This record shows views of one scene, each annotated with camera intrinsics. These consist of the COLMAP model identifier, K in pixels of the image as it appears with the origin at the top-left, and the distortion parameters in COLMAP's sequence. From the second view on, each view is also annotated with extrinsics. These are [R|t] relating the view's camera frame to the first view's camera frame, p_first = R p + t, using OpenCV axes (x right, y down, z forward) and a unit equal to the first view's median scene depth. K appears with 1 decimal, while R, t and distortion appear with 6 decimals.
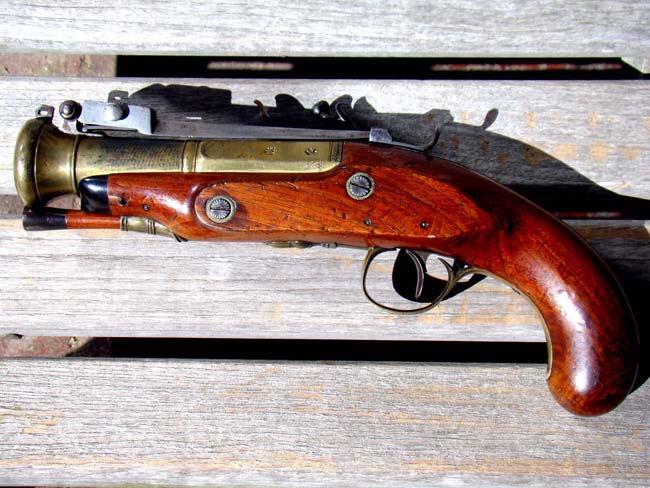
lens RADIAL K [[1090.6, 0, 308.9], [0, 1090.6, 244.7], [0, 0, 1]] dist [-0.037604, 0.158641]
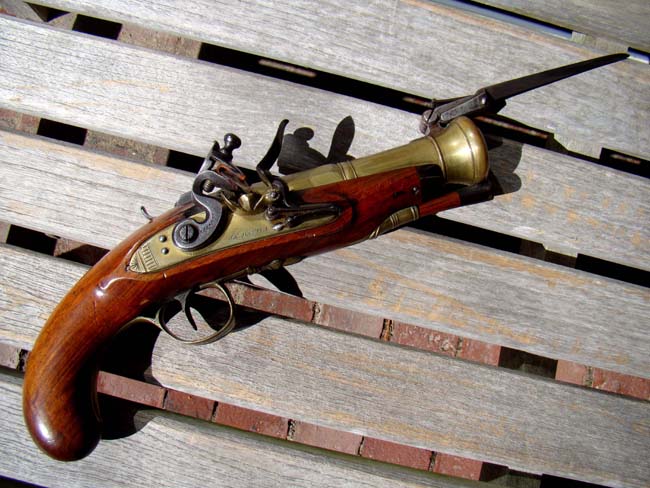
lens RADIAL K [[597.3, 0, 325.0], [0, 597.3, 244.0], [0, 0, 1]] dist [-0.180188, 0.008569]
pose [[0.971751, 0.226066, 0.067782, -0.003285], [-0.232418, 0.966559, 0.108376, -0.056801], [-0.041015, -0.121068, 0.991796, 0.317656]]
